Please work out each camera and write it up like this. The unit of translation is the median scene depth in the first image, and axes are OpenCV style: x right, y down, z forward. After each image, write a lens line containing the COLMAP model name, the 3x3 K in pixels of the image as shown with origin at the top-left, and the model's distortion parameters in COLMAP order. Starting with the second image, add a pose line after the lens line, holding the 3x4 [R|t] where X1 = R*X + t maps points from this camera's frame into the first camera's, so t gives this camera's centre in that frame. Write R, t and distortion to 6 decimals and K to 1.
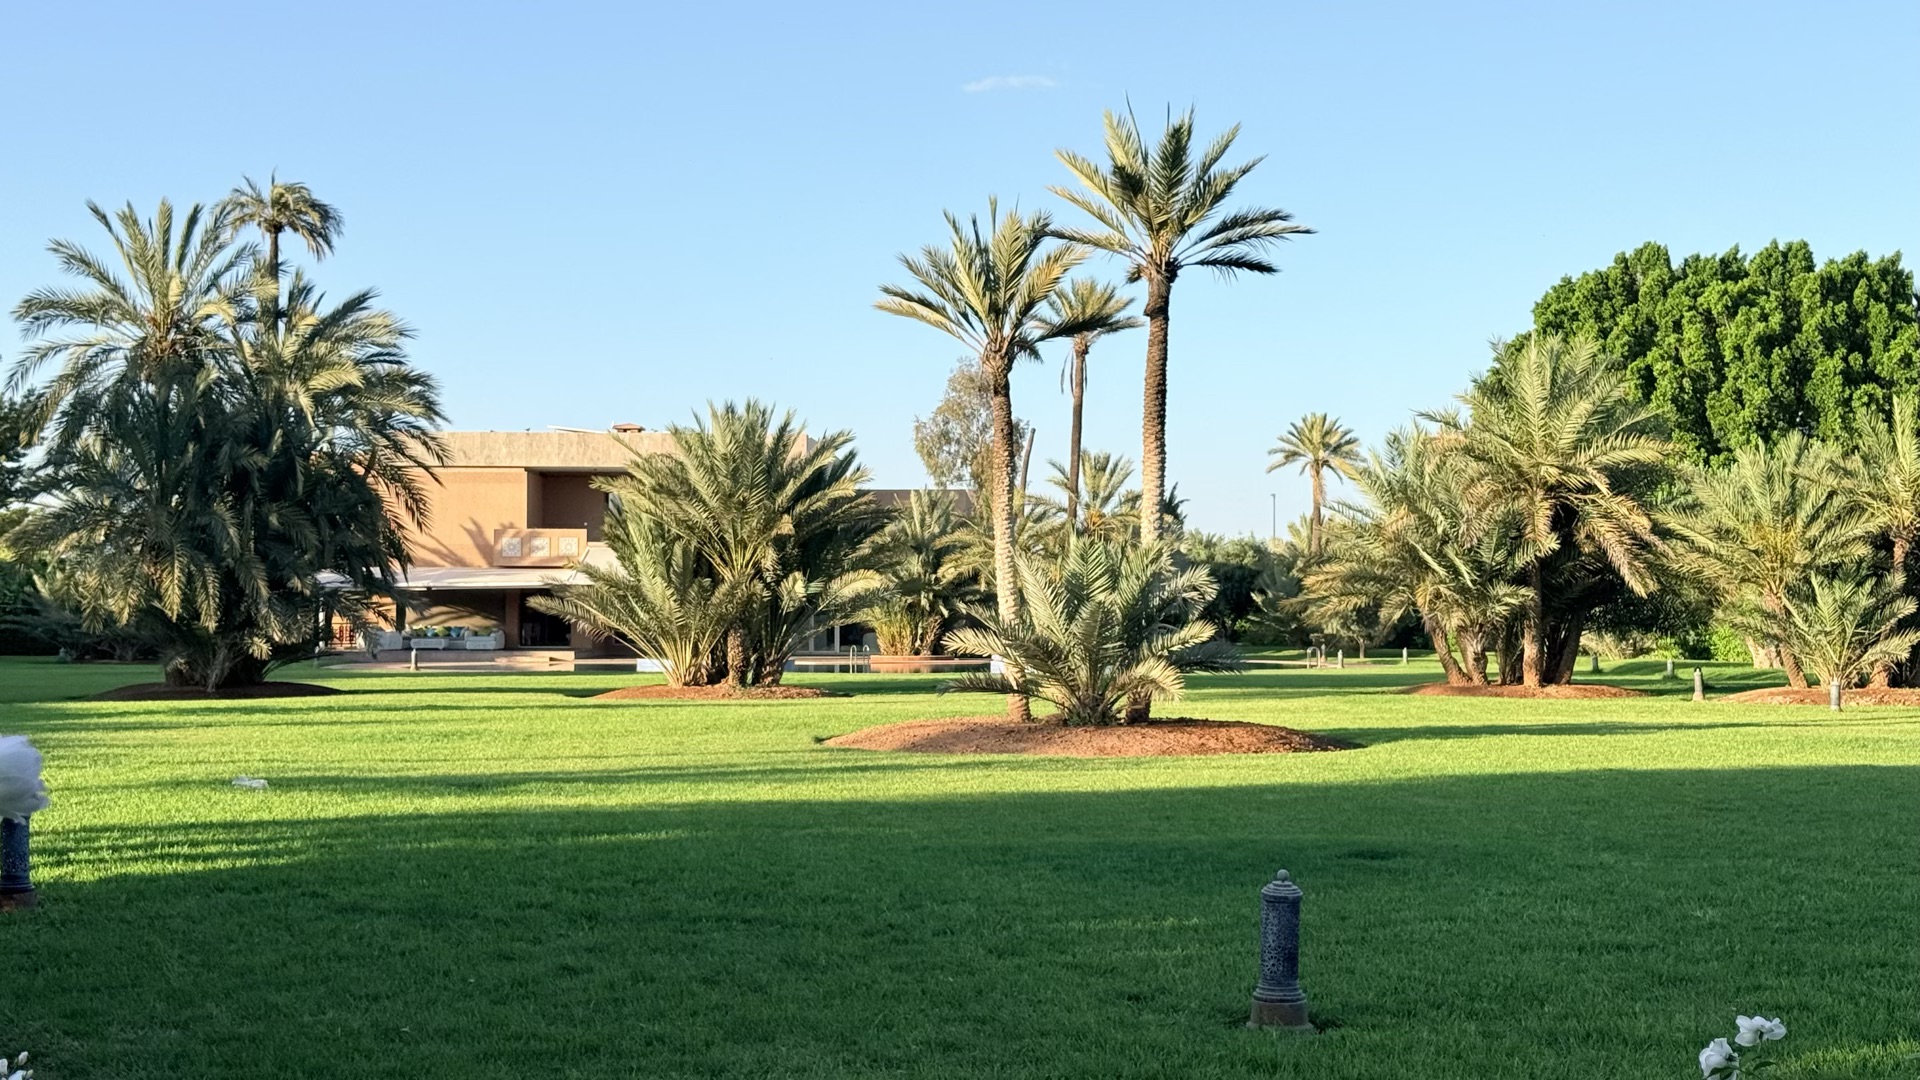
lens RADIAL K [[2685.8, 0, 962.5], [0, 2685.8, 543.3], [0, 0, 1]] dist [0.120992, 0.000000]
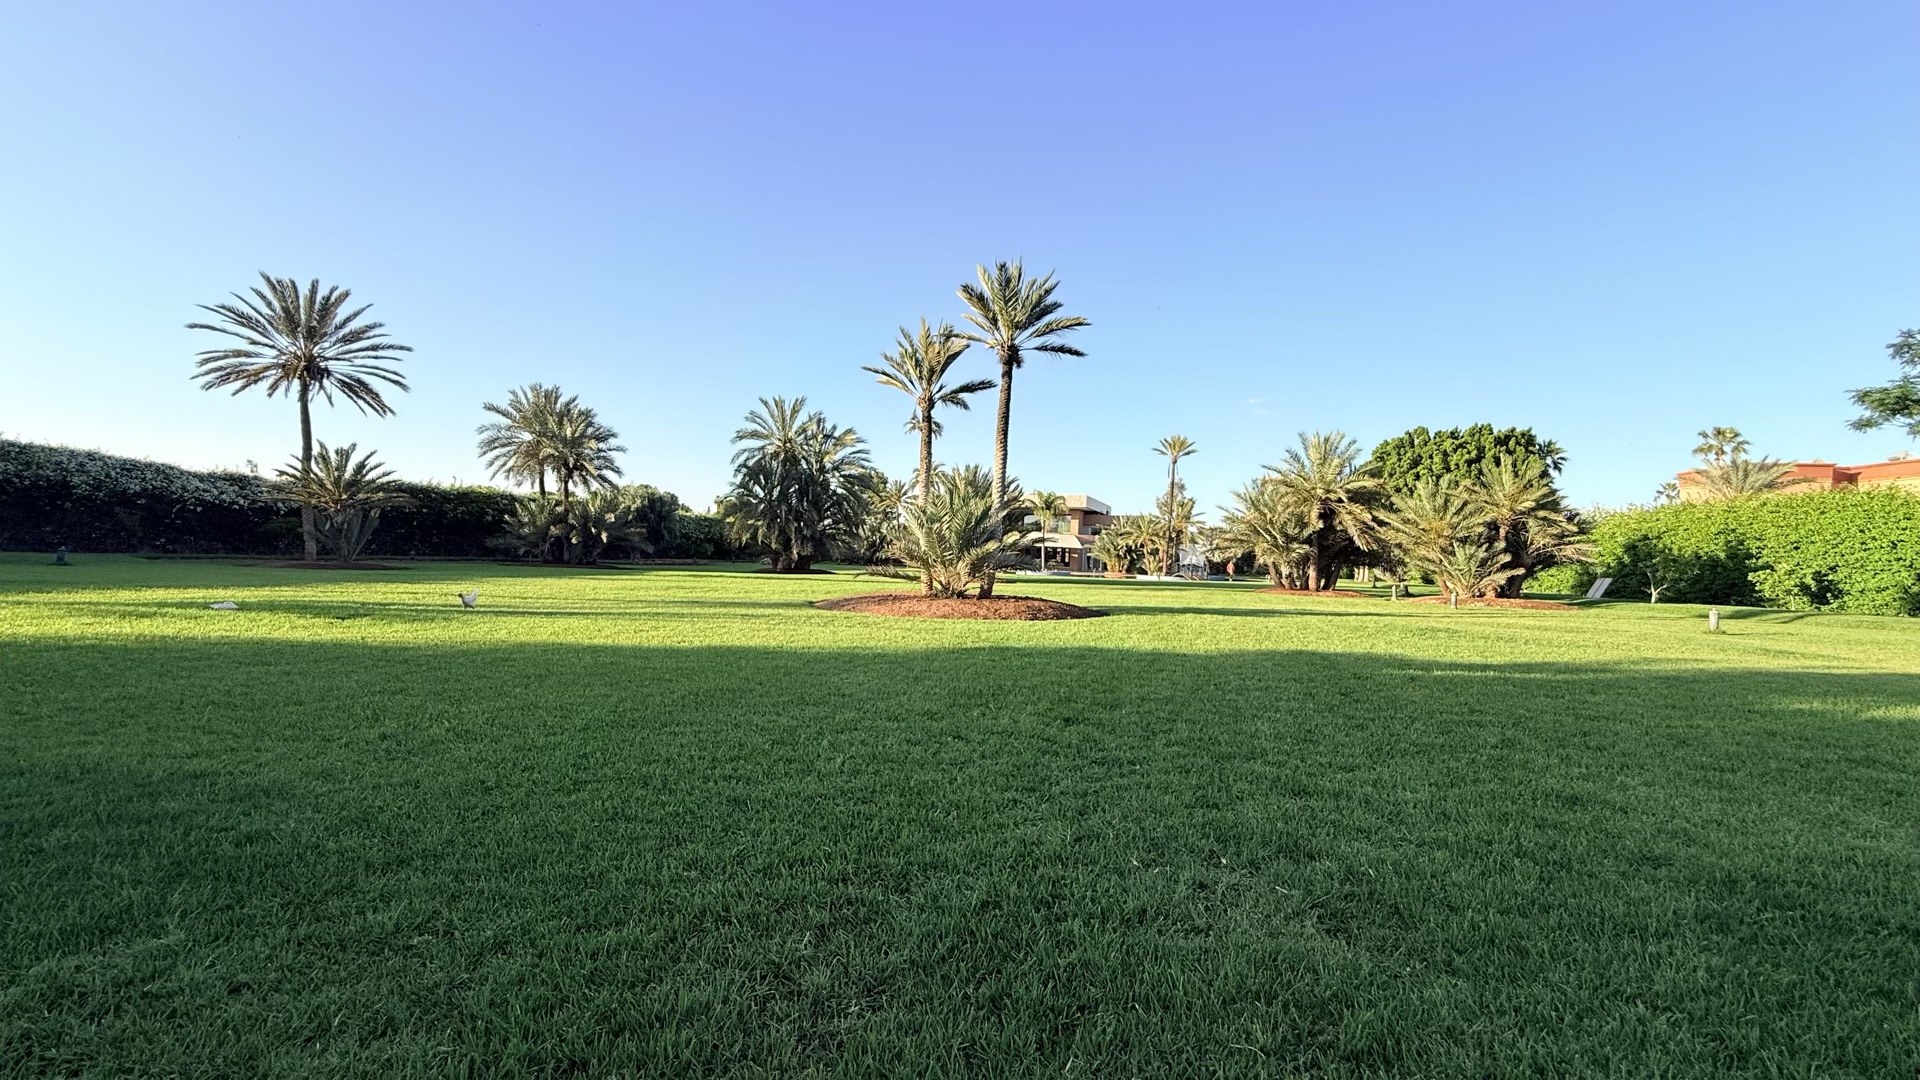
lens RADIAL K [[770.7, 0, 950.0], [0, 770.7, 541.6], [0, 0, 1]] dist [-0.000458, -0.000614]
pose [[0.947336, 0.023885, -0.319349, 0.165602], [-0.023459, 0.999711, 0.005181, 0.020936], [0.319380, 0.002583, 0.947623, 0.392707]]
